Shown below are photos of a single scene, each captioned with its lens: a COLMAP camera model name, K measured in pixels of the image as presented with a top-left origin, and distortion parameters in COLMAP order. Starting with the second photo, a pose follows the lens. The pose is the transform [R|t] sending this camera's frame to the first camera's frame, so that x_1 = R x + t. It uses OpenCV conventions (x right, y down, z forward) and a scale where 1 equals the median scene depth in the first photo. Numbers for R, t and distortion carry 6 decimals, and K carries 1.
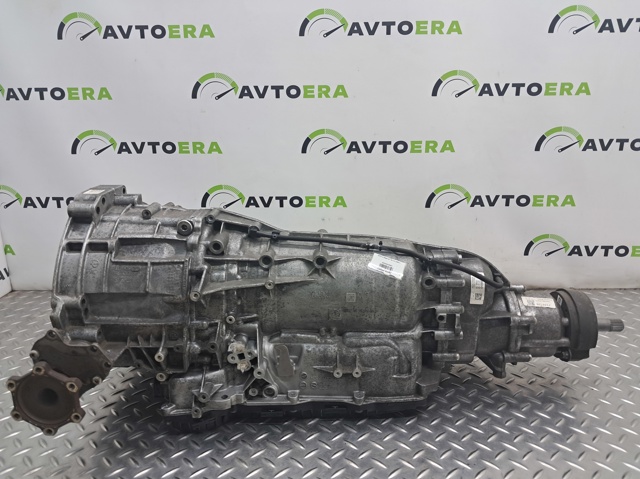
lens RADIAL K [[509.5, 0, 323.8], [0, 509.5, 237.2], [0, 0, 1]] dist [-0.029259, 0.009665]
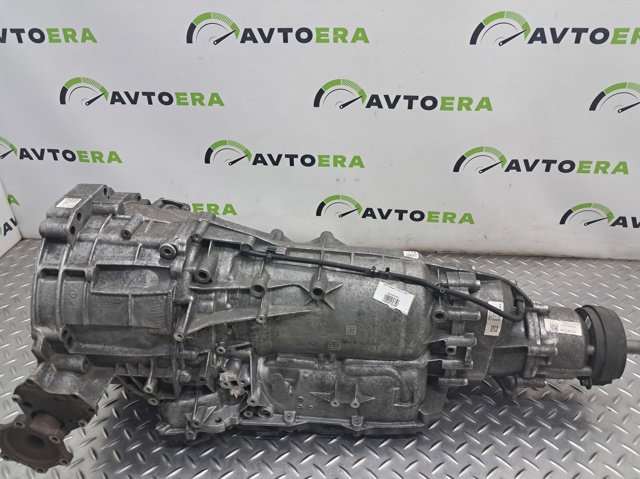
lens RADIAL K [[509.5, 0, 322.1], [0, 509.5, 241.4], [0, 0, 1]] dist [-0.029259, 0.009665]
pose [[0.997263, 0.033155, -0.066085, 0.053113], [-0.014670, 0.964779, 0.262652, -0.257064], [0.072466, -0.260964, 0.962625, 0.149317]]
